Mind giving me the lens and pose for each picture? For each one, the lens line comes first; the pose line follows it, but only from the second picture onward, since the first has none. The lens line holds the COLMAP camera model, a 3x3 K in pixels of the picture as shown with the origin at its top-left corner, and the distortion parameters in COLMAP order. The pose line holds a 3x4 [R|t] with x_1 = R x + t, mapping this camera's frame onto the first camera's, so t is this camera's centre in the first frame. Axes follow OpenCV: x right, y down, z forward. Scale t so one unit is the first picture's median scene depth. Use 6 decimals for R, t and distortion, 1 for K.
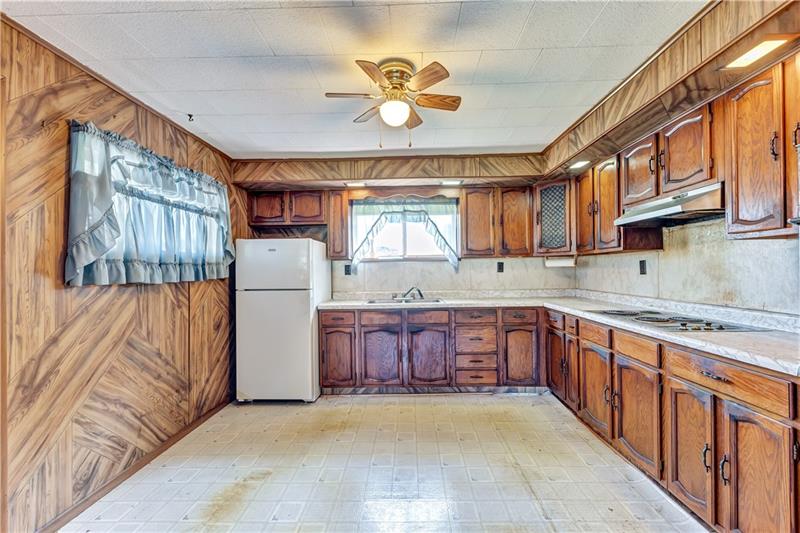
lens RADIAL K [[332.7, 0, 398.5], [0, 332.7, 268.7], [0, 0, 1]] dist [-0.002590, -0.000673]
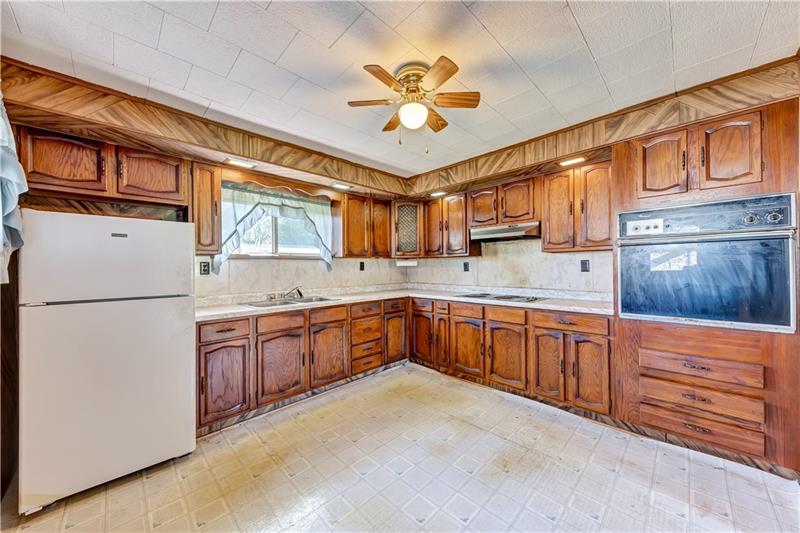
lens RADIAL K [[289.1, 0, 400.8], [0, 289.1, 266.2], [0, 0, 1]] dist [0.000178, -0.000856]
pose [[0.680243, 0.008242, 0.732940, -0.406723], [-0.001303, 0.999949, -0.010036, 0.006312], [-0.732985, 0.005872, 0.680219, 0.244034]]
